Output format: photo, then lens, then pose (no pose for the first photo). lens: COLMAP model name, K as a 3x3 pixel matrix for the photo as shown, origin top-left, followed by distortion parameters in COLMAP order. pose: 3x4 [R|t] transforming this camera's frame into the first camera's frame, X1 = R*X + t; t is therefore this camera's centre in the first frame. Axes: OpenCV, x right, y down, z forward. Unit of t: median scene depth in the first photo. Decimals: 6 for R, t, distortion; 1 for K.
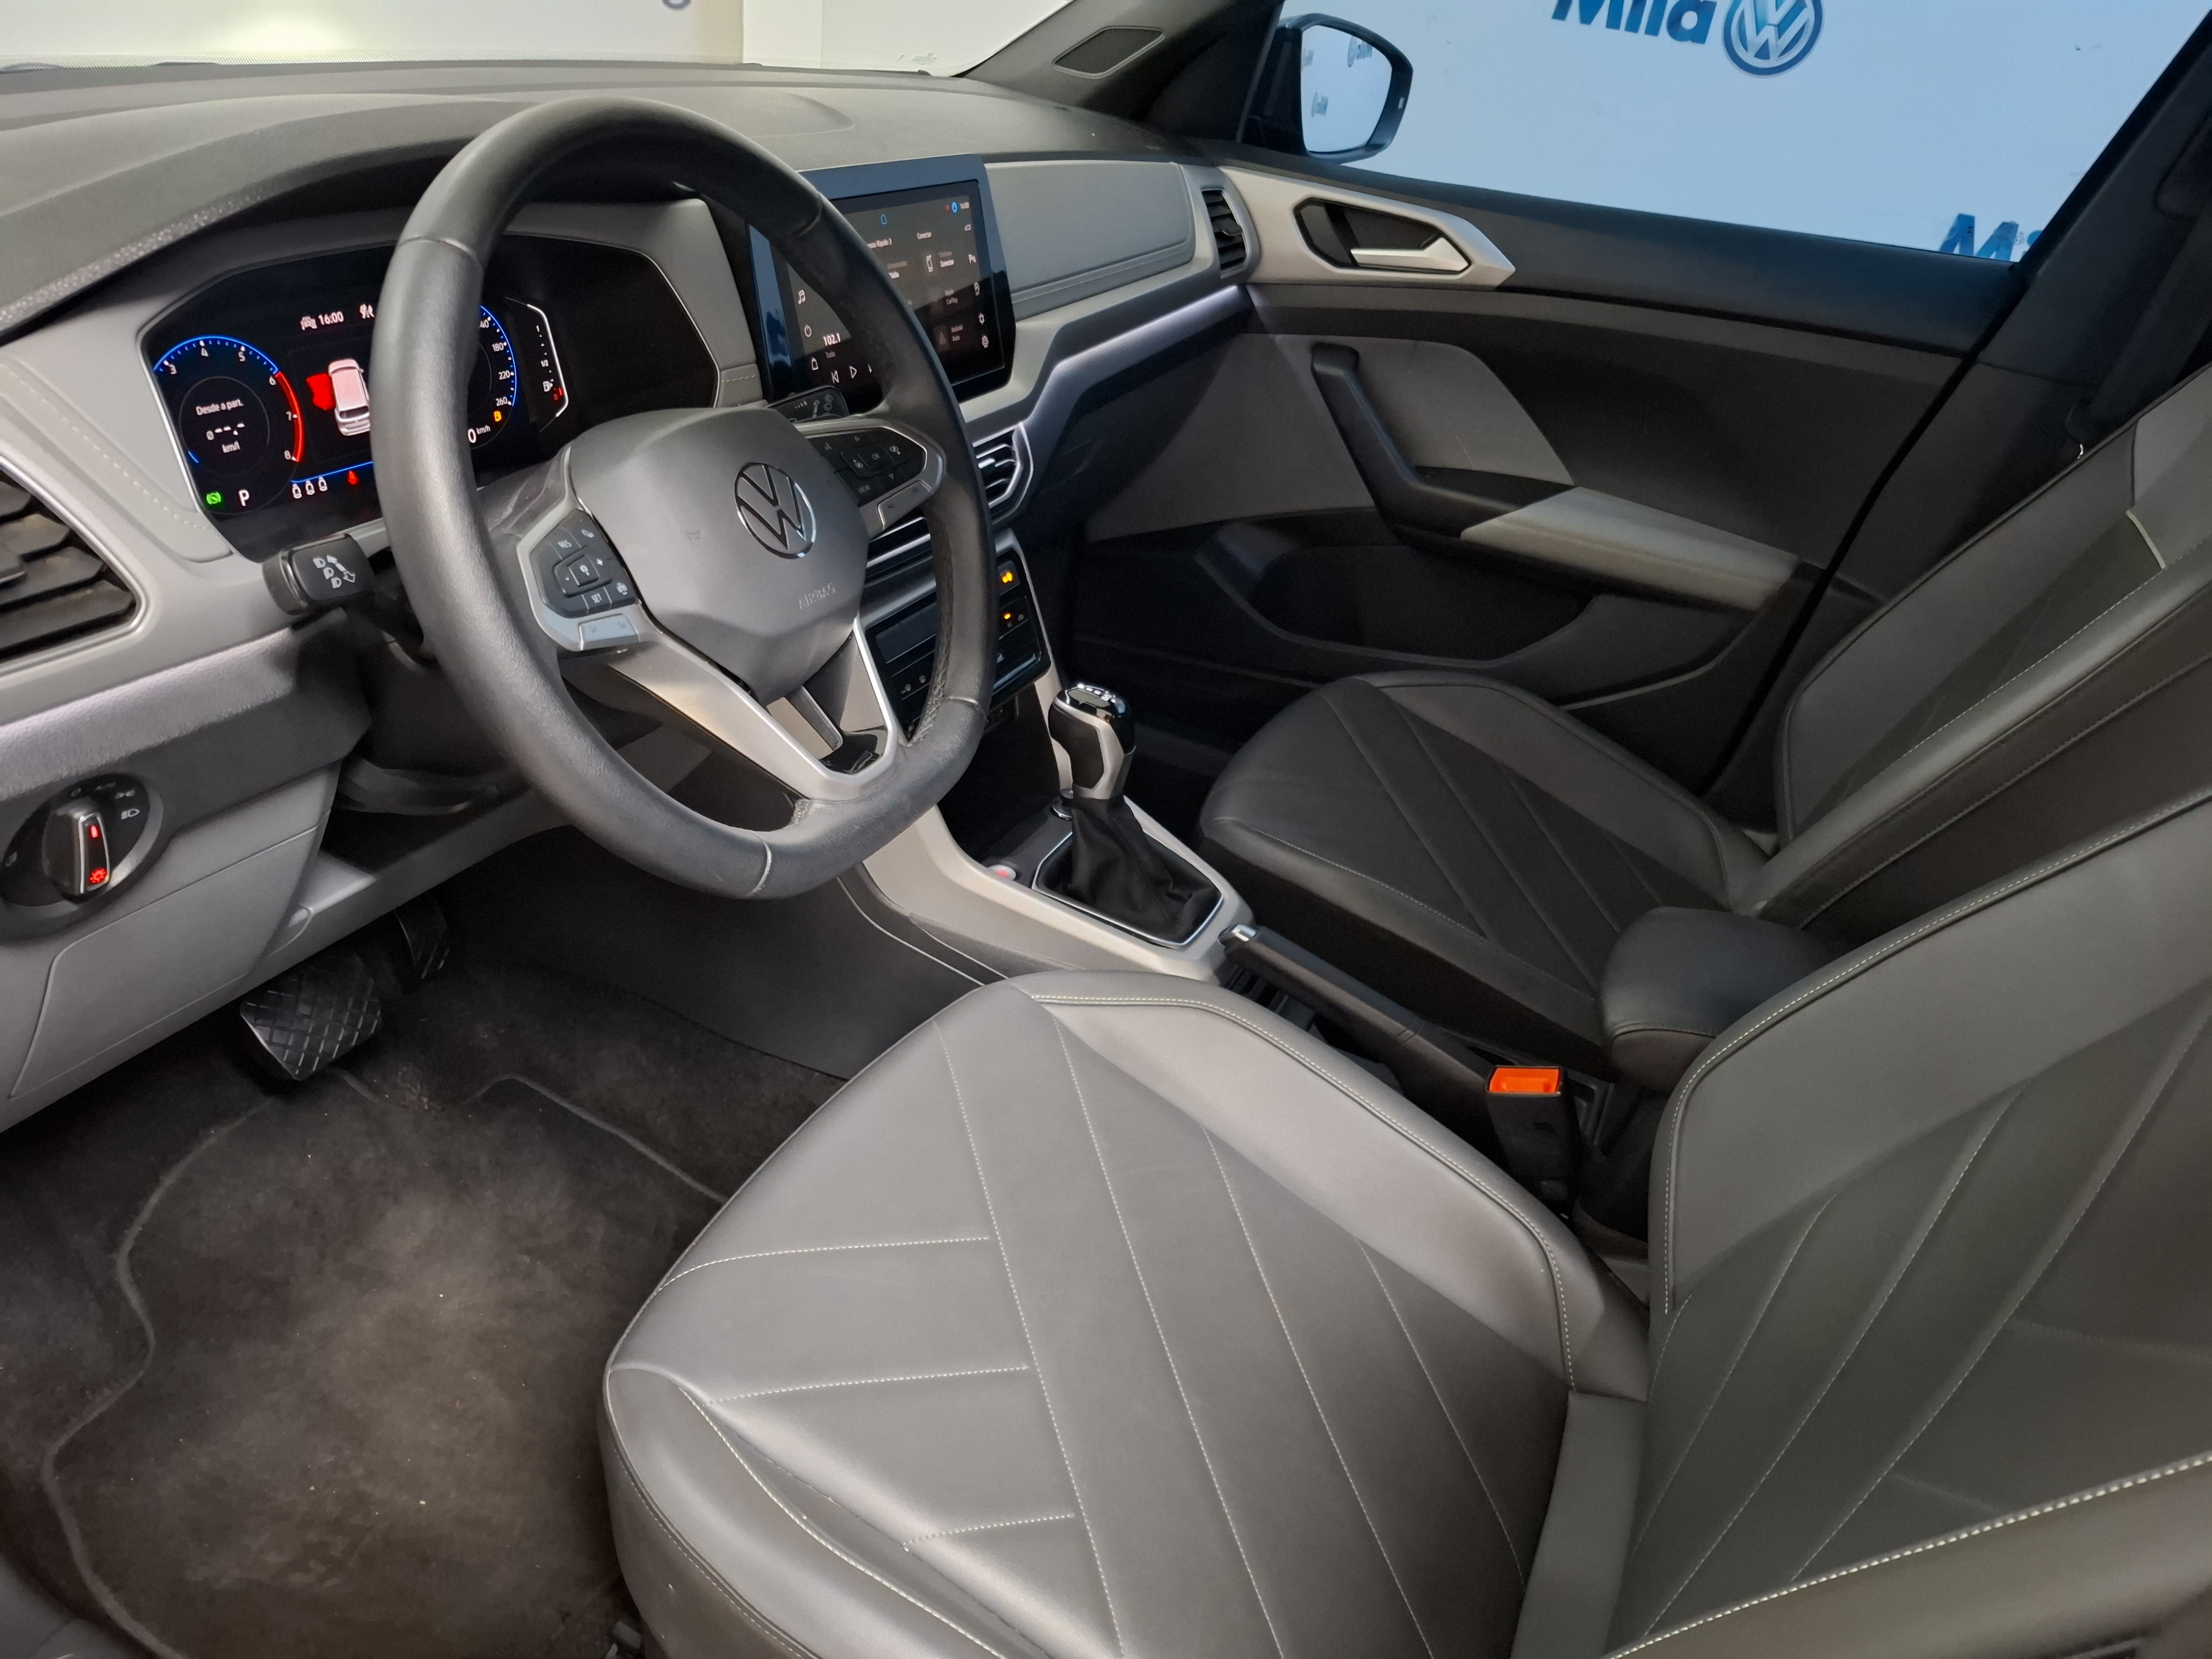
lens RADIAL K [[1565.0, 0, 1106.0], [0, 1565.0, 829.5], [0, 0, 1]] dist [-0.006901, -0.004157]
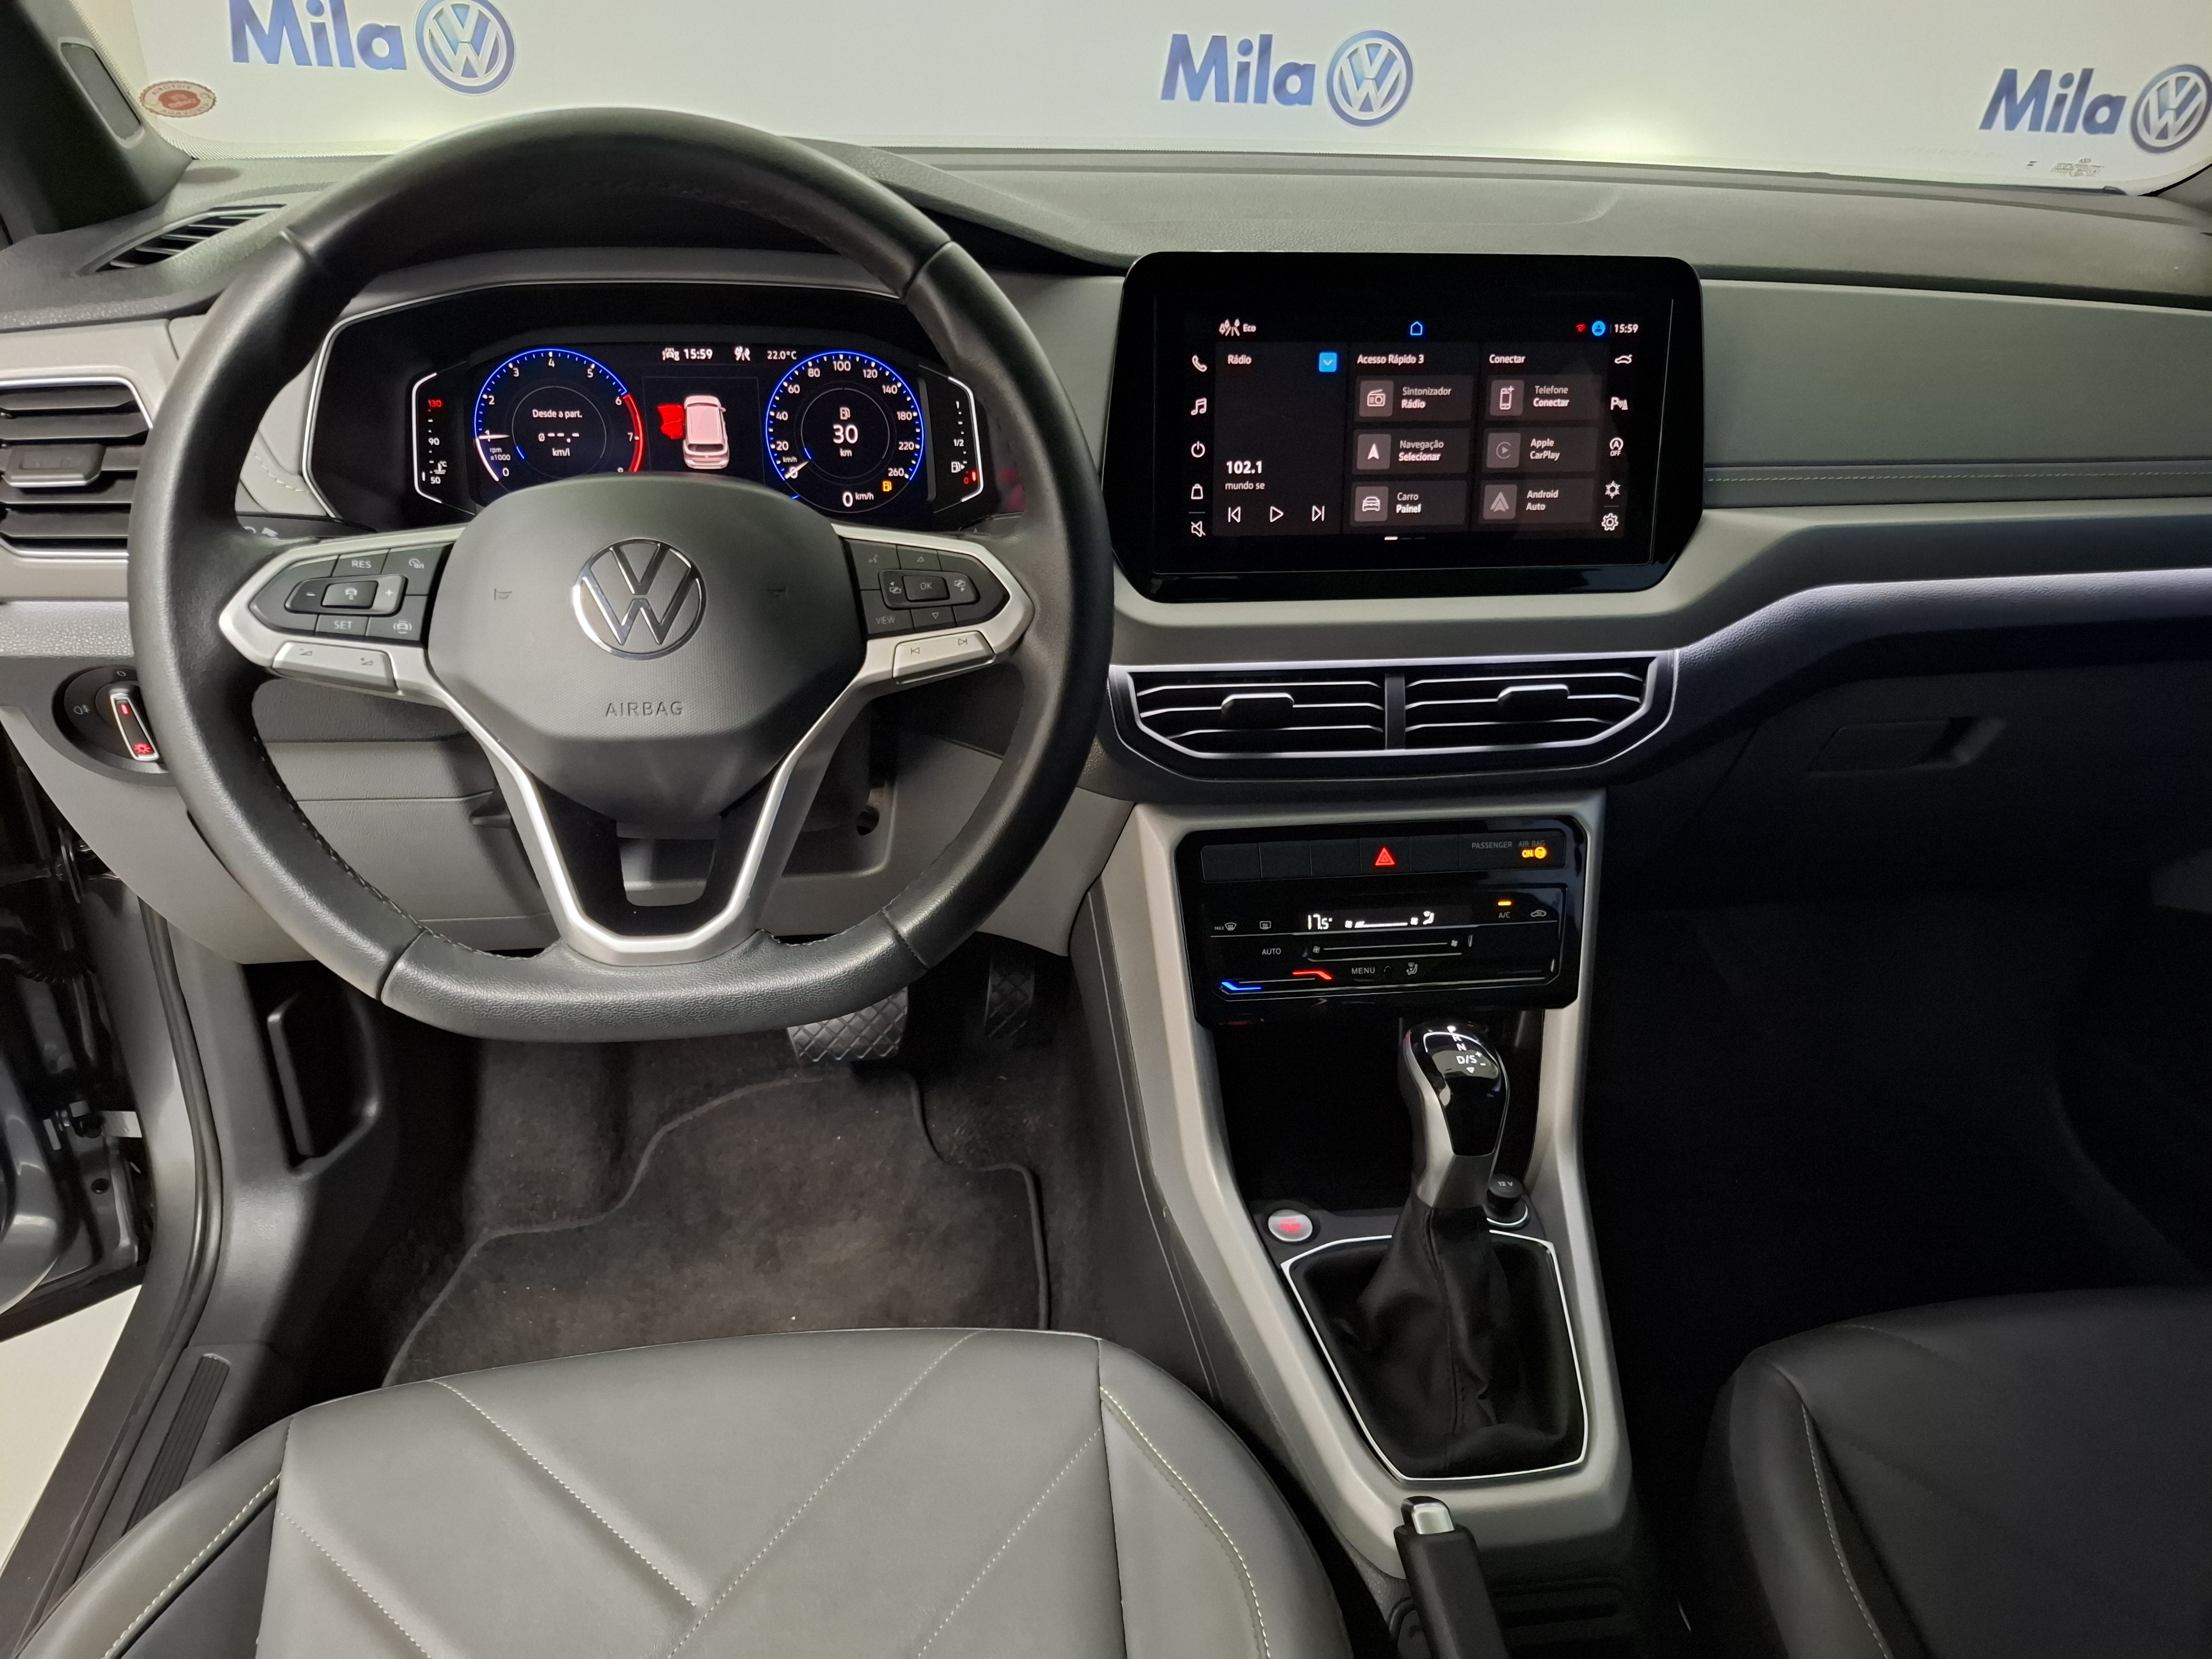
lens RADIAL K [[1506.3, 0, 1106.0], [0, 1506.3, 829.5], [0, 0, 1]] dist [0.071874, -0.078473]
pose [[0.538433, 0.308510, -0.784163, 0.516862], [-0.389934, 0.916165, 0.092701, -0.233888], [0.747022, 0.255859, 0.613592, 0.654235]]
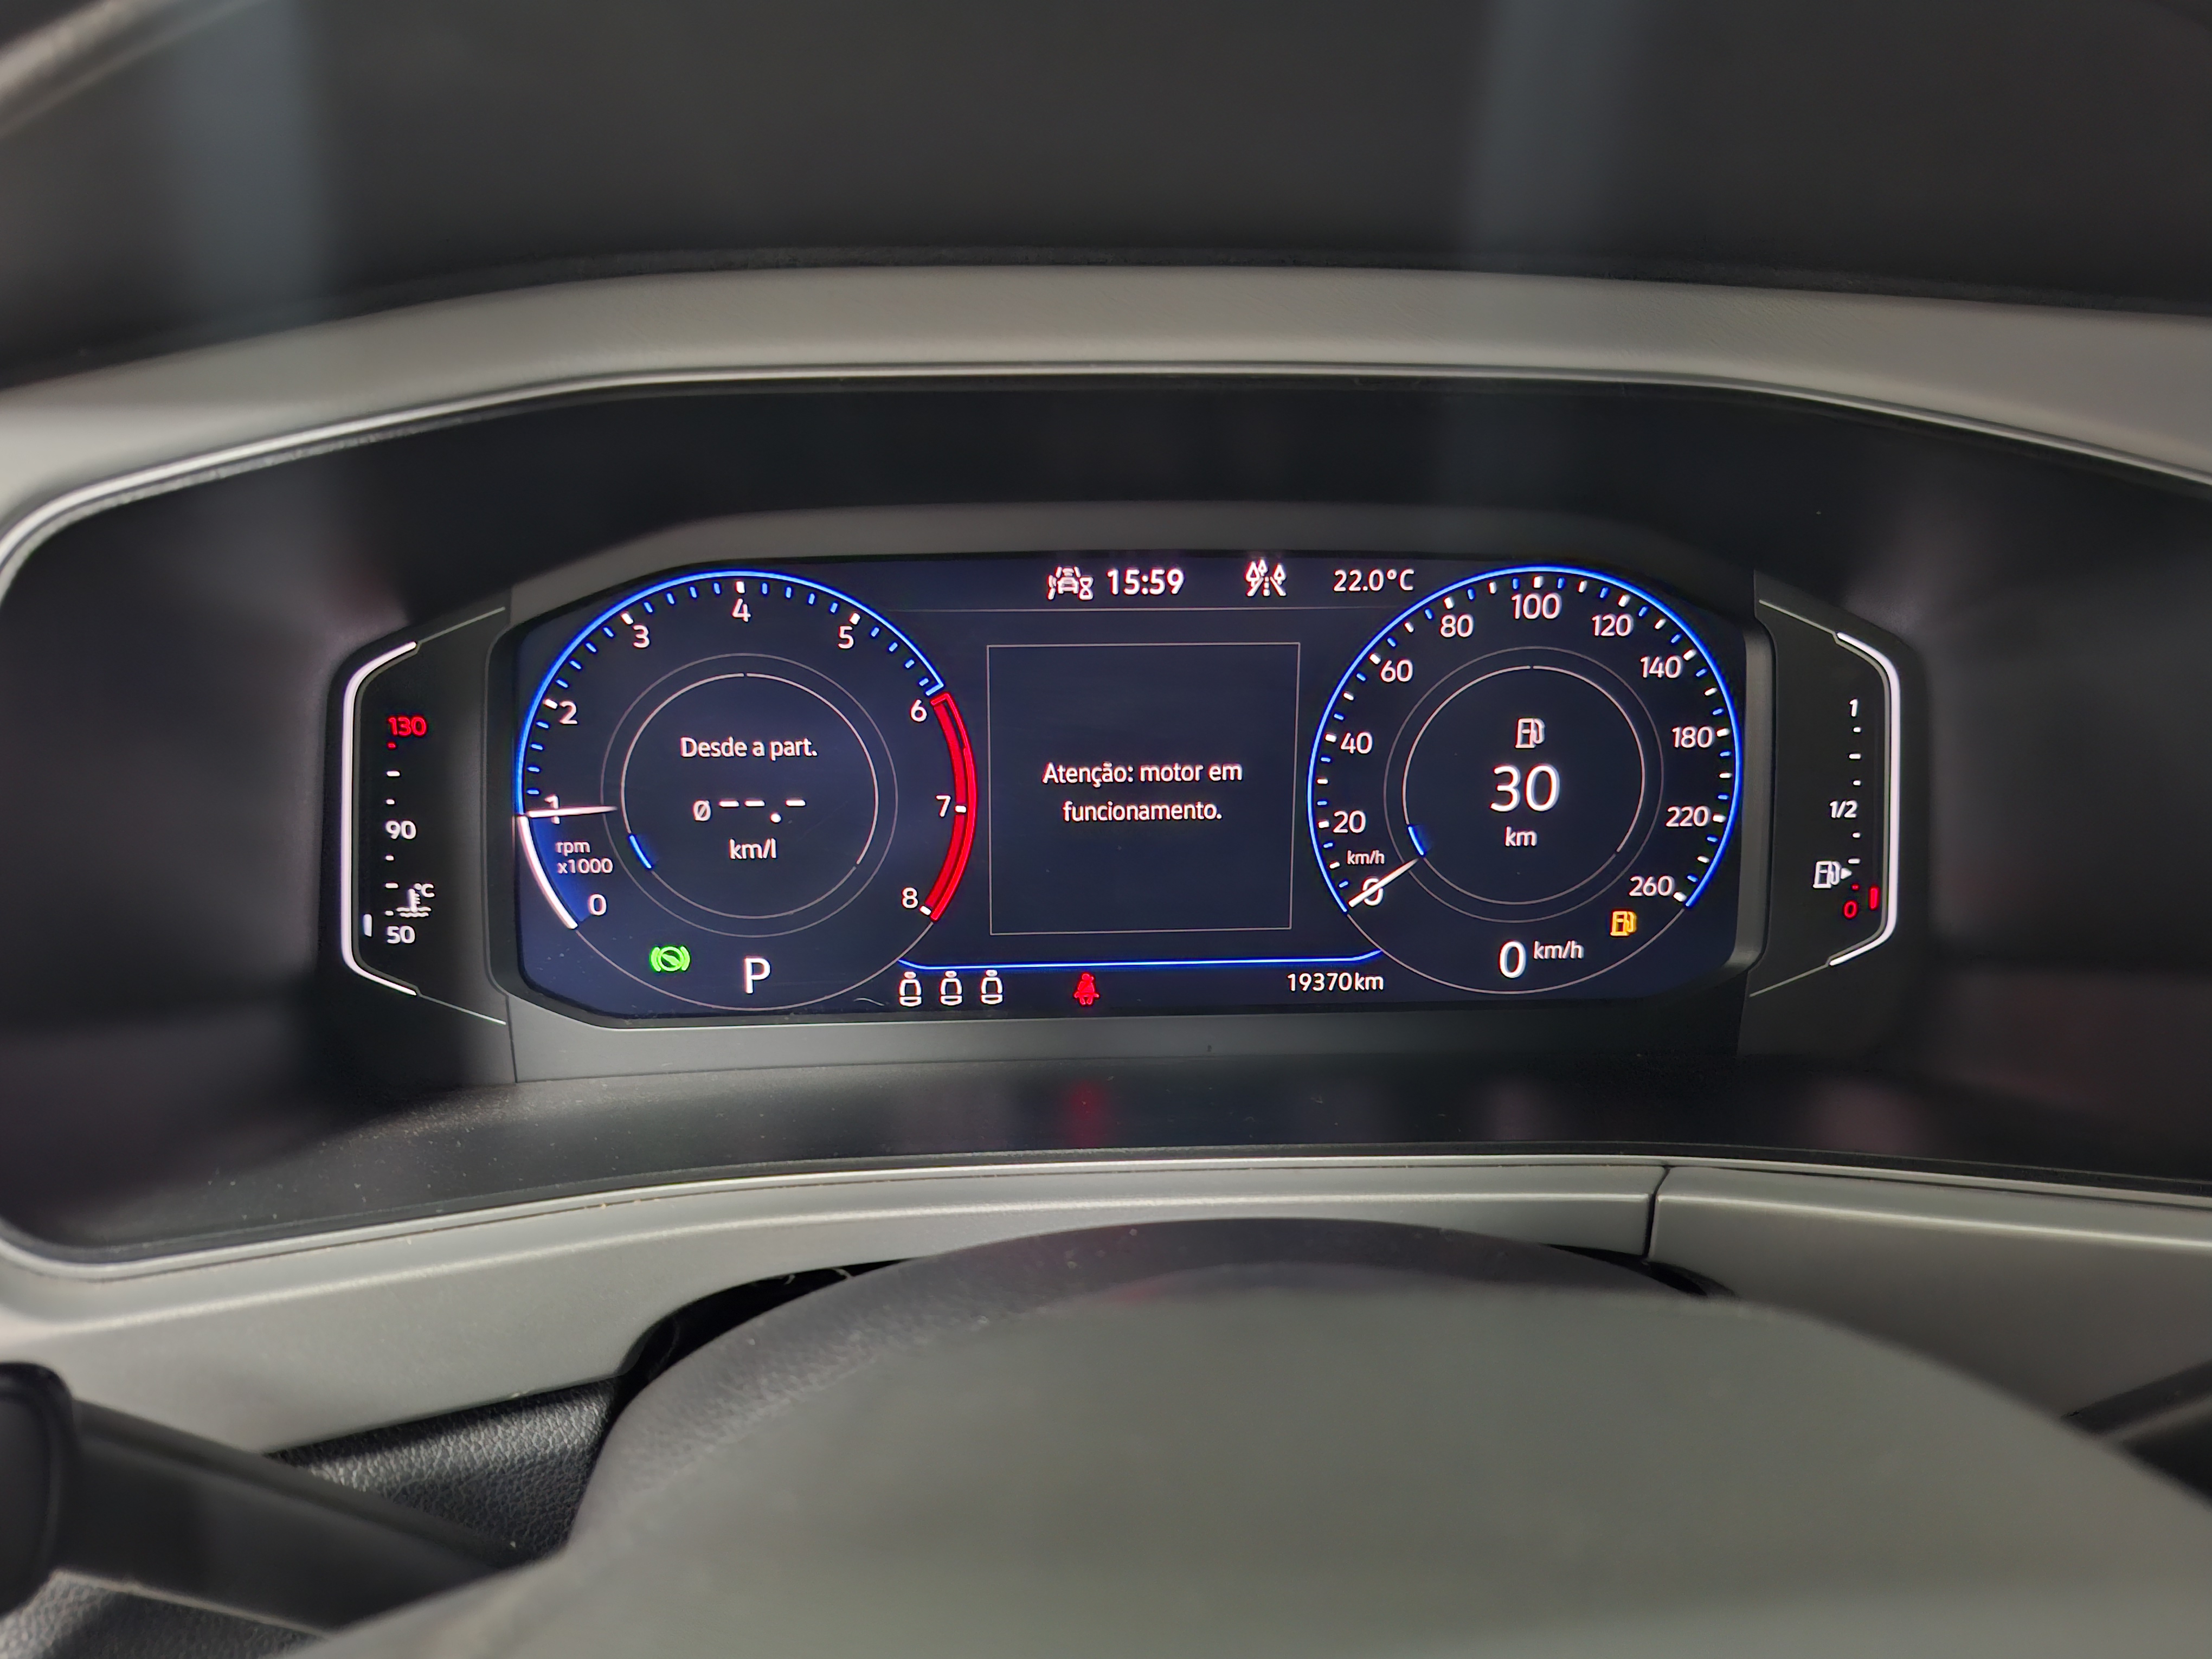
lens RADIAL K [[1561.4, 0, 1106.0], [0, 1561.4, 829.5], [0, 0, 1]] dist [0.180335, -0.447225]
pose [[0.491936, 0.229231, -0.839912, -0.176985], [-0.395353, 0.918331, 0.019076, -0.272404], [0.775690, 0.322677, 0.542387, 0.797442]]
